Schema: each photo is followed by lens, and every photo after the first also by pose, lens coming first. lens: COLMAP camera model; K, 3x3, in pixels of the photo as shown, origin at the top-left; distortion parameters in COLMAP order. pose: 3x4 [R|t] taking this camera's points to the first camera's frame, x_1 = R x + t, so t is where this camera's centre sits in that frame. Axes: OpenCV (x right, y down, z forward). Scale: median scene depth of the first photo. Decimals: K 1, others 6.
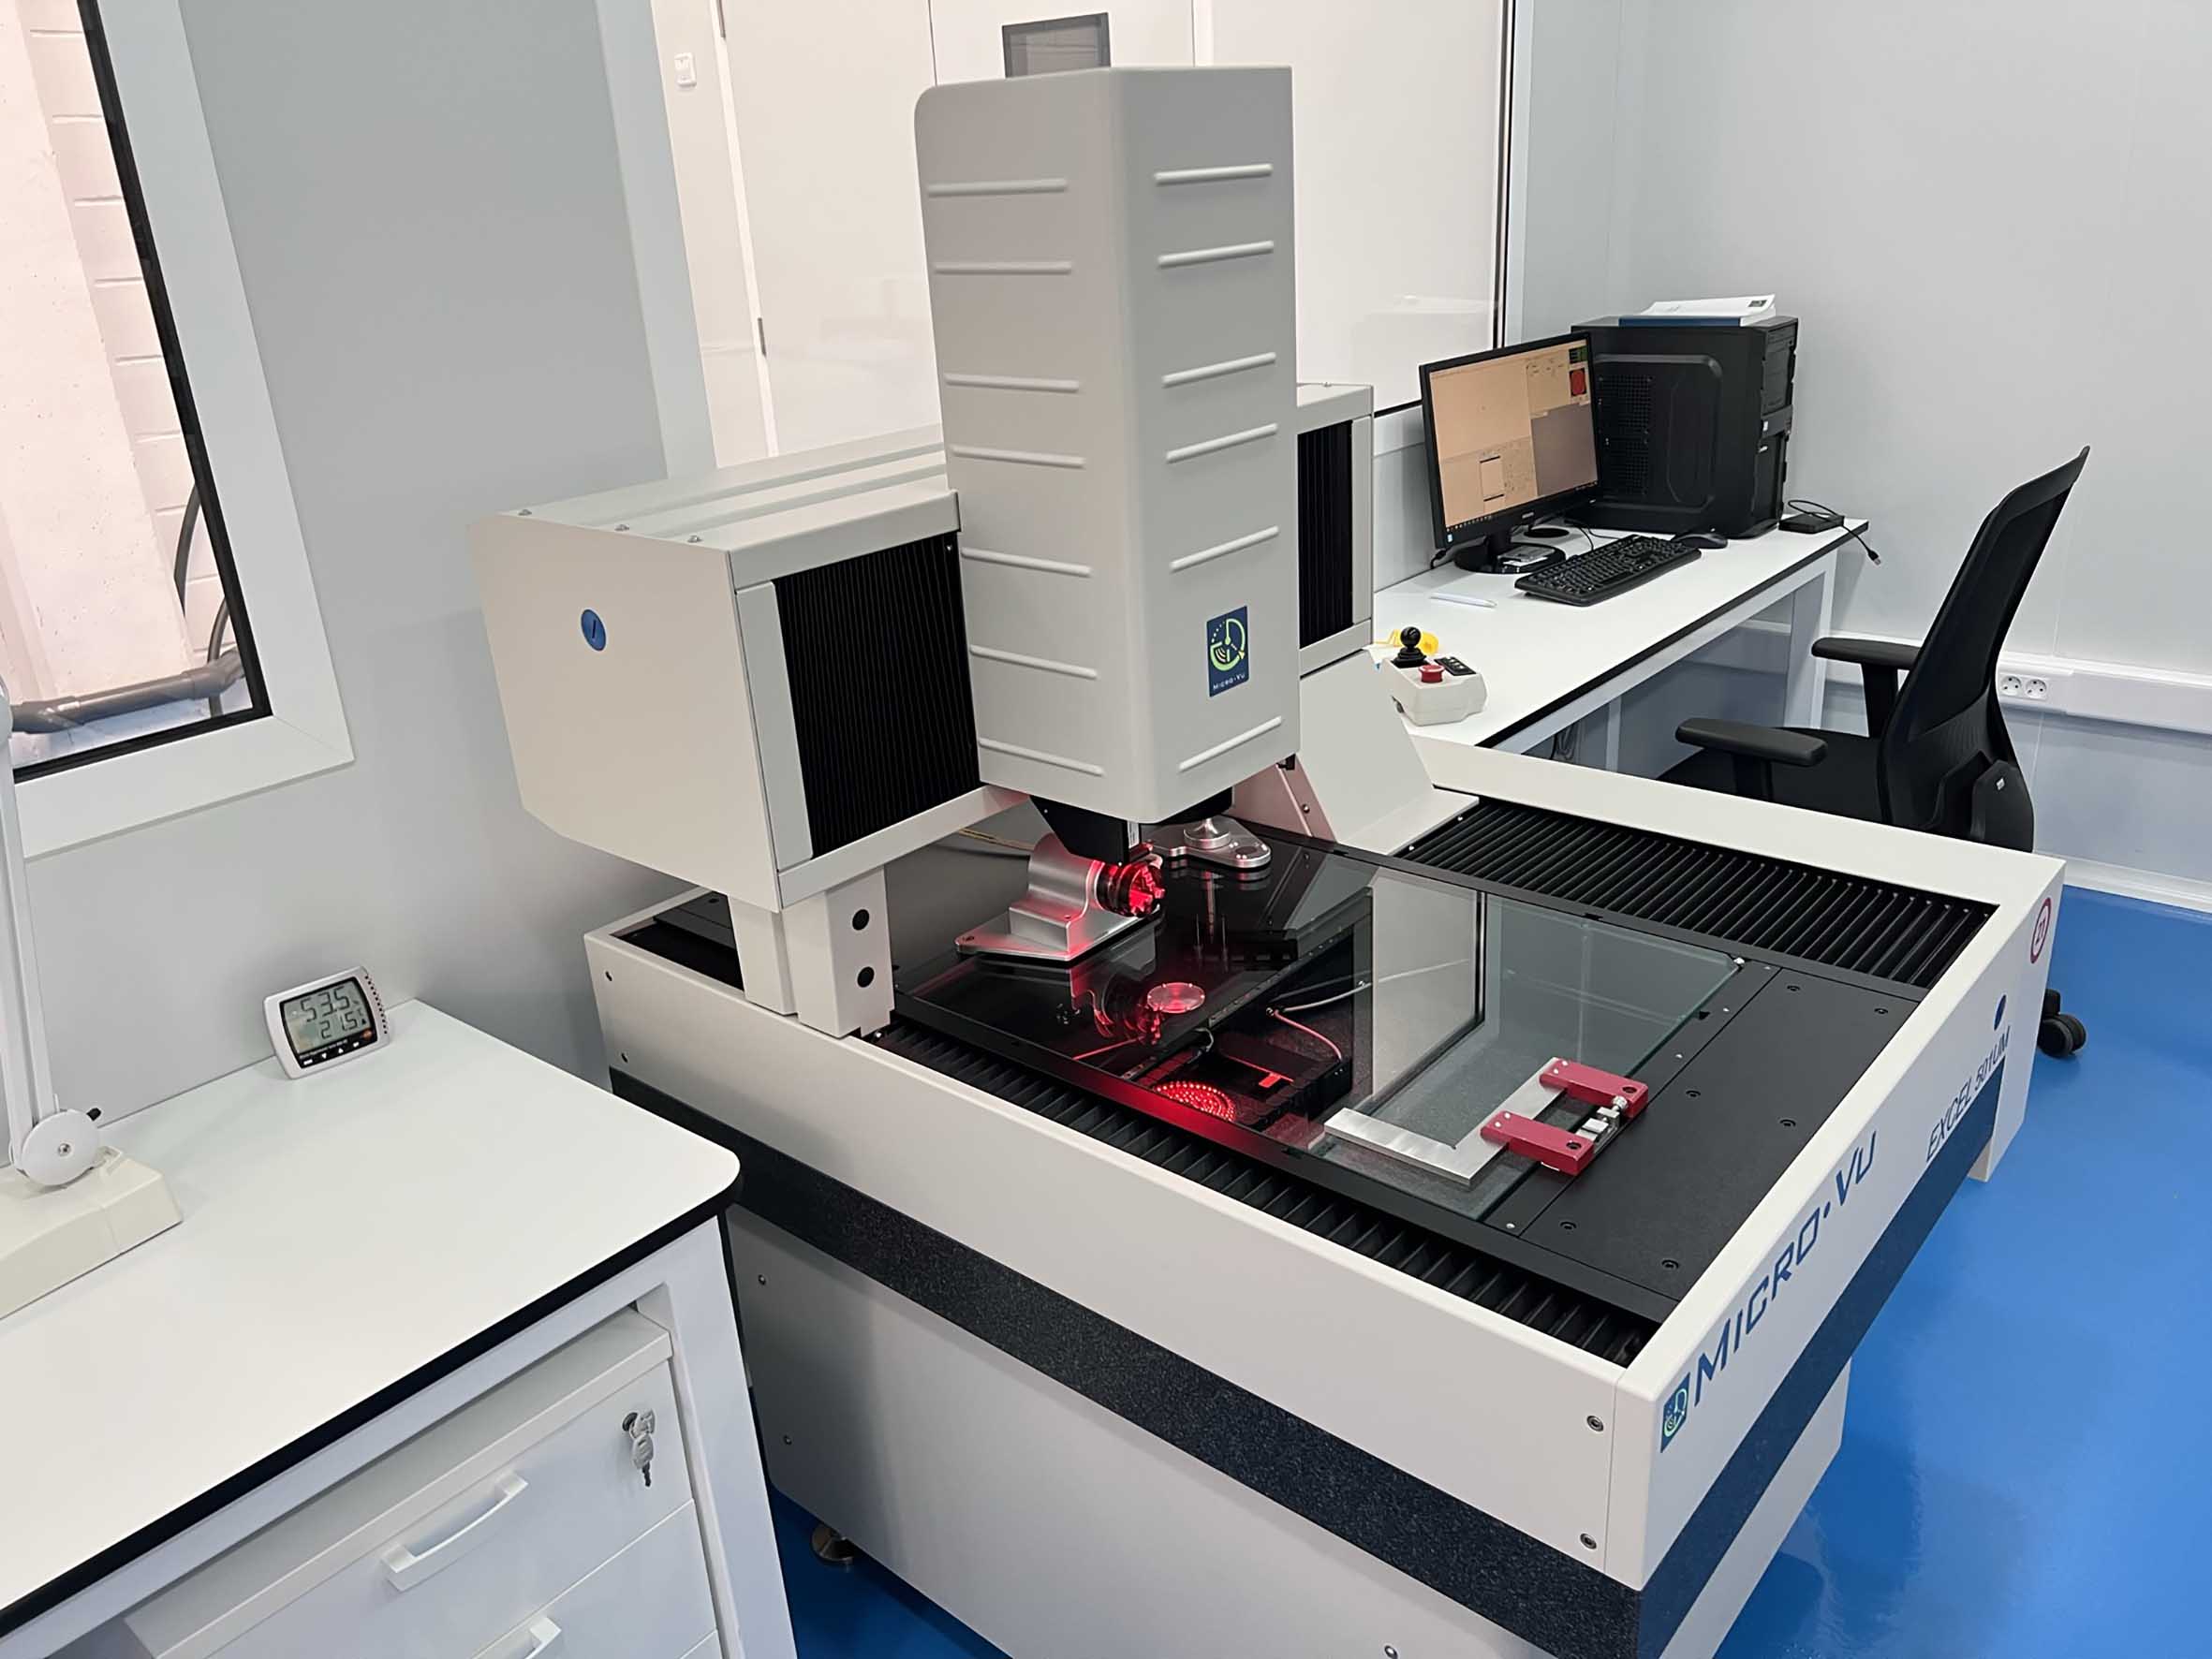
lens RADIAL K [[1673.6, 0, 1106.0], [0, 1673.6, 829.5], [0, 0, 1]] dist [0.004503, -0.006679]
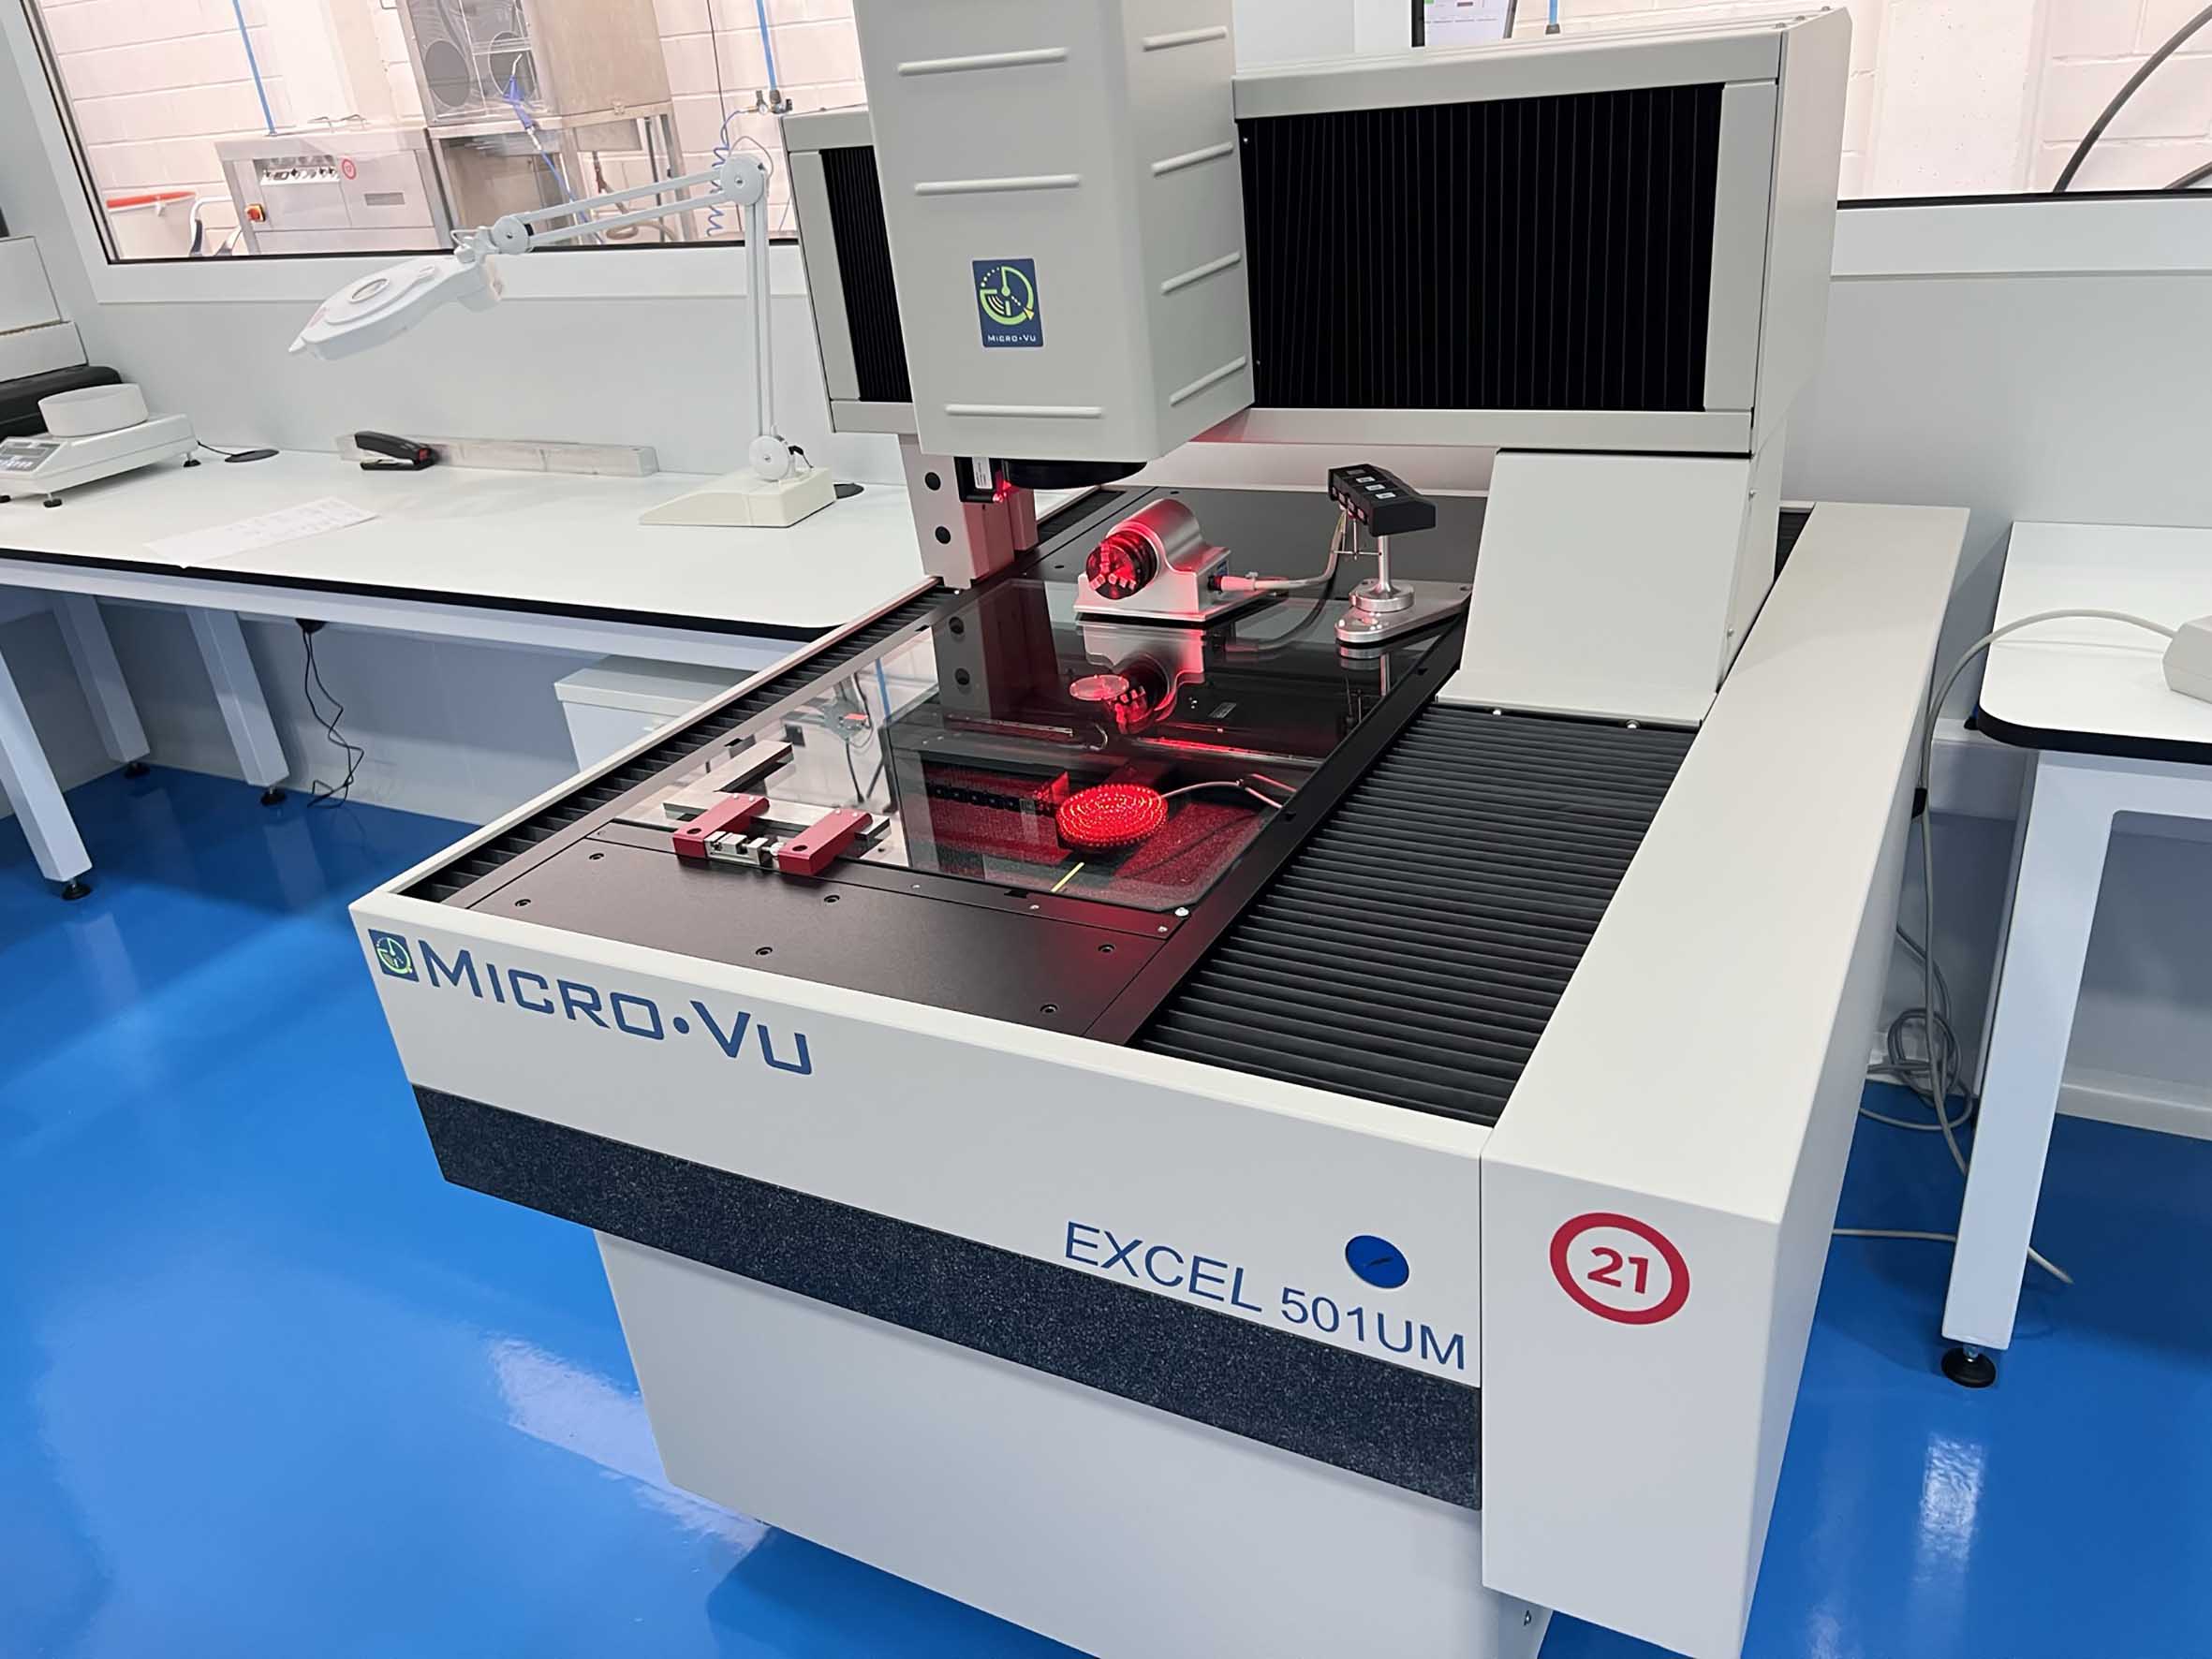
lens RADIAL K [[1646.5, 0, 1142.9], [0, 1646.5, 858.8], [0, 0, 1]] dist [0.034900, -0.061486]
pose [[0.237858, 0.473773, -0.847917, 0.866275], [-0.290860, 0.867654, 0.403209, -0.196658], [0.926728, 0.150718, 0.344180, 0.679929]]
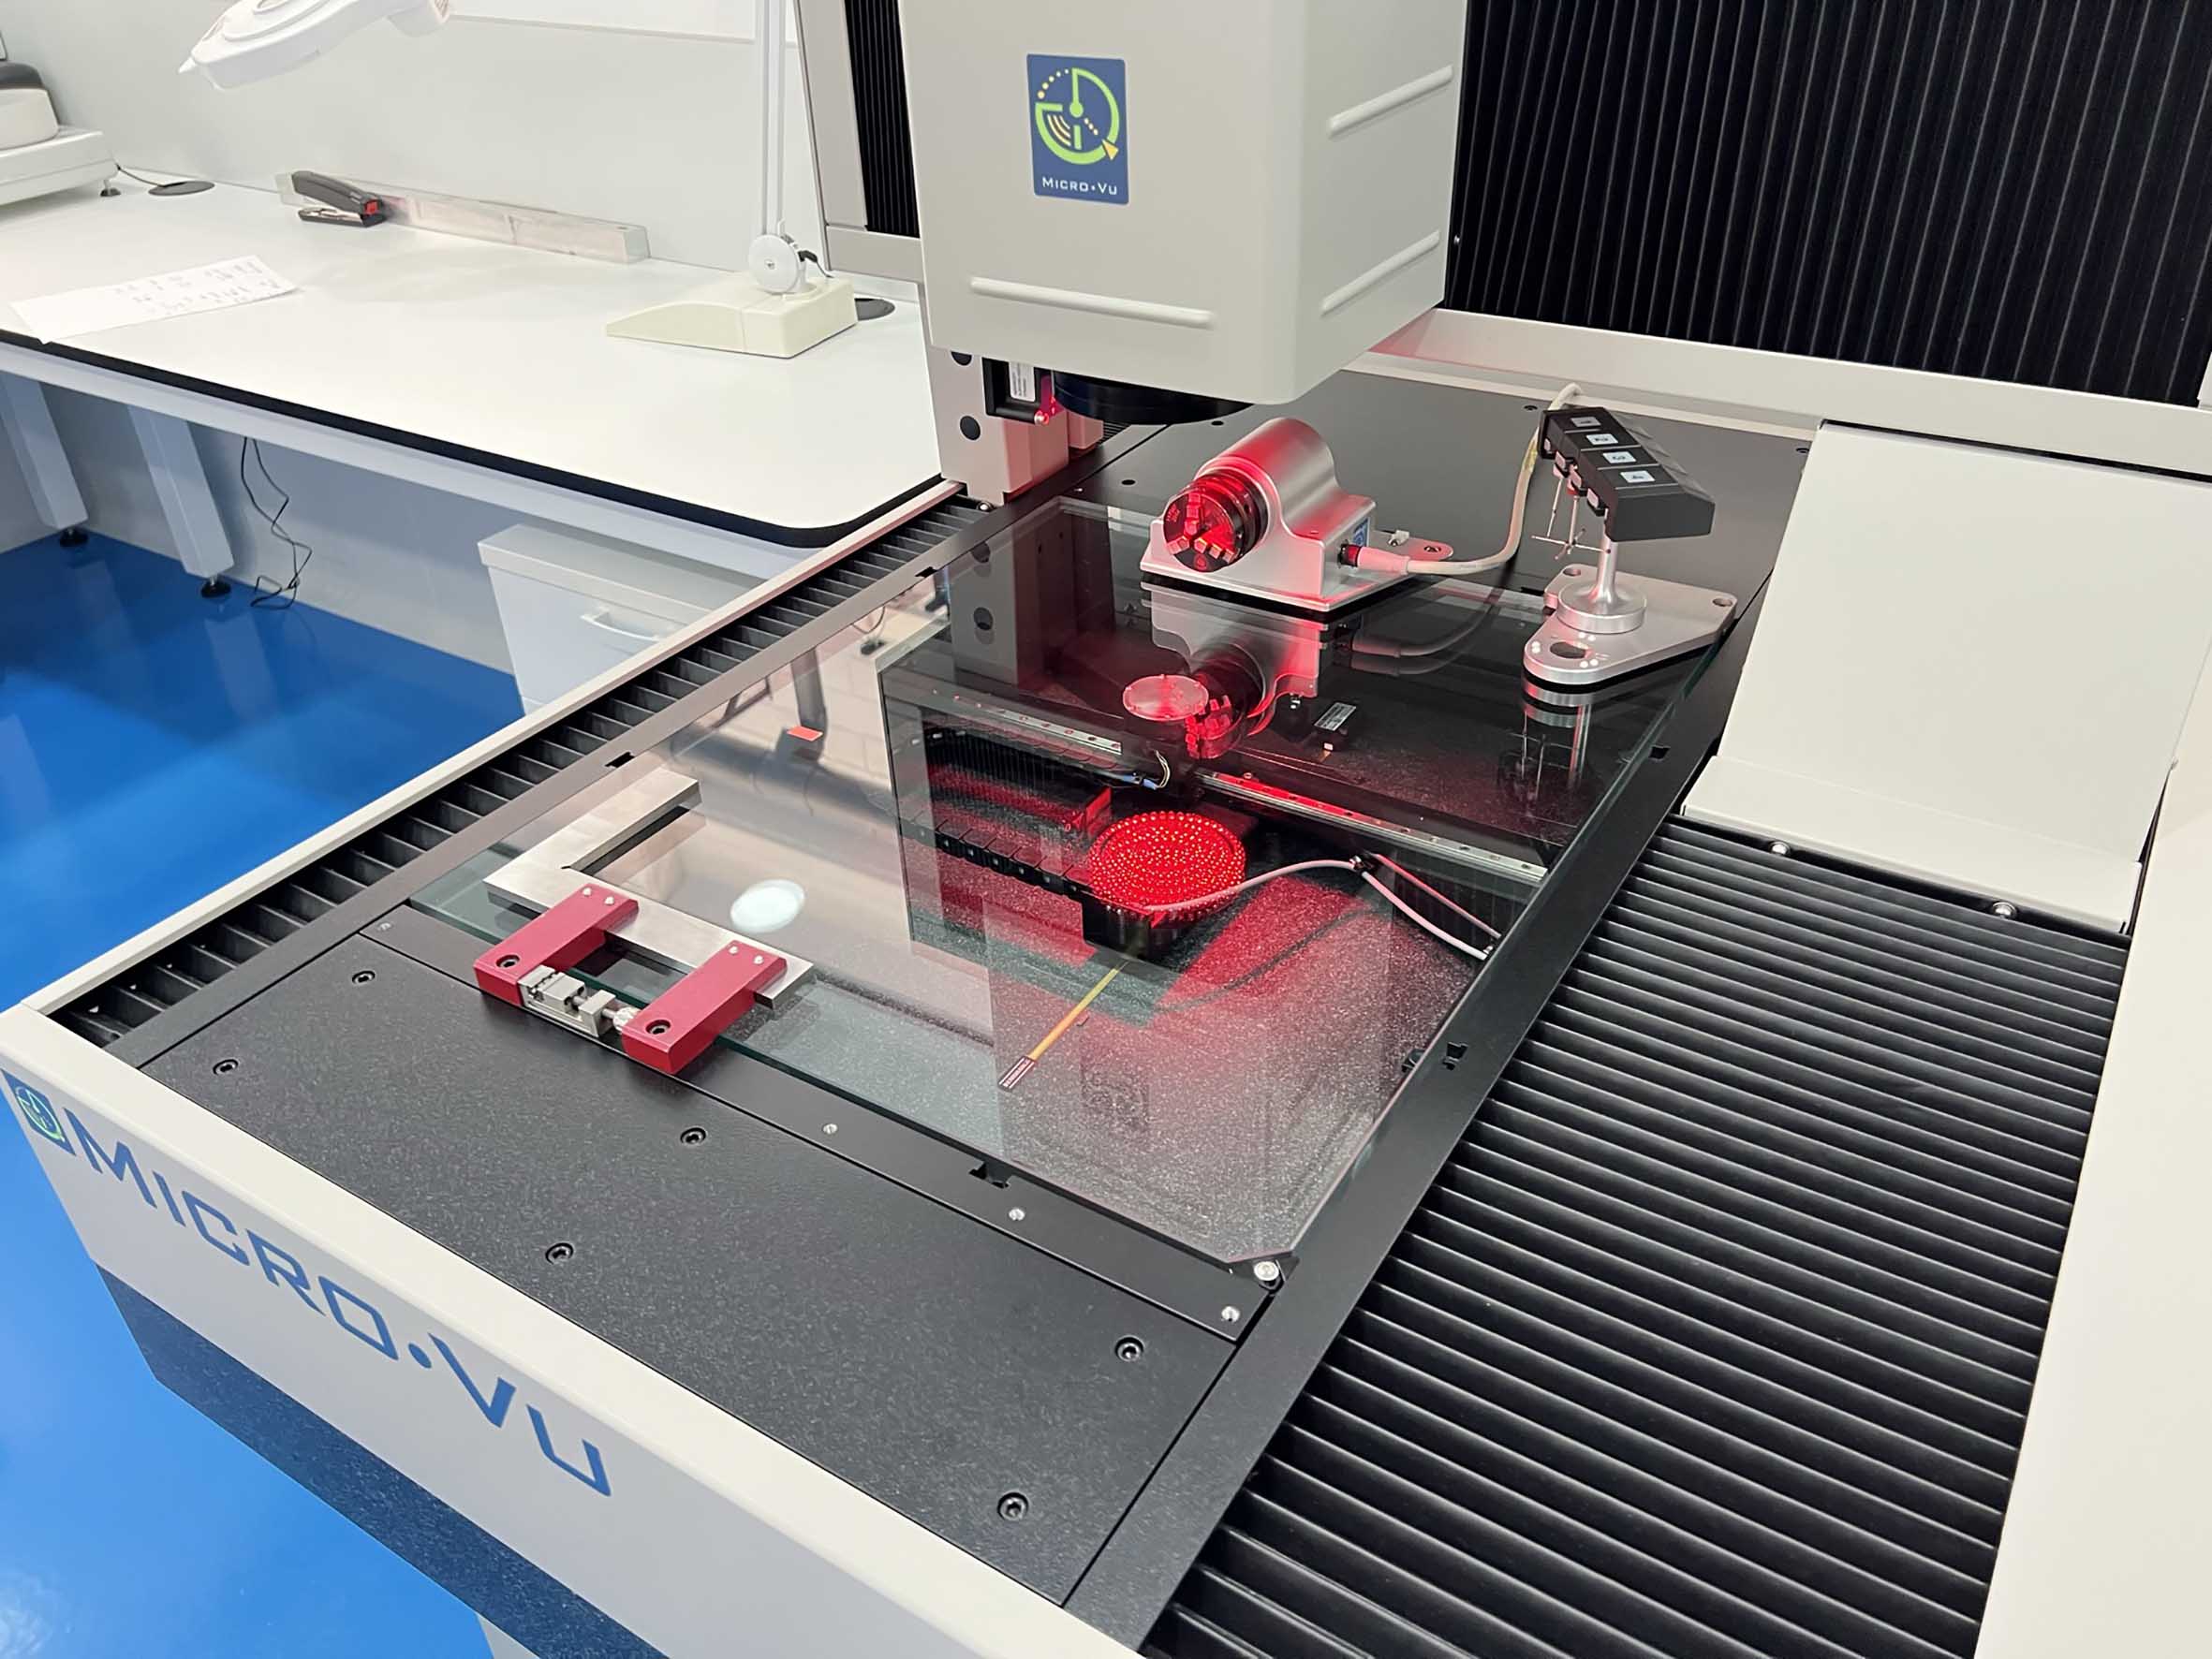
lens RADIAL K [[1673.6, 0, 1106.0], [0, 1673.6, 829.5], [0, 0, 1]] dist [0.004503, -0.006679]
pose [[0.144232, 0.587970, -0.795920, 0.577493], [-0.347311, 0.783240, 0.515665, -0.186418], [0.926592, 0.202056, 0.317176, 0.743328]]
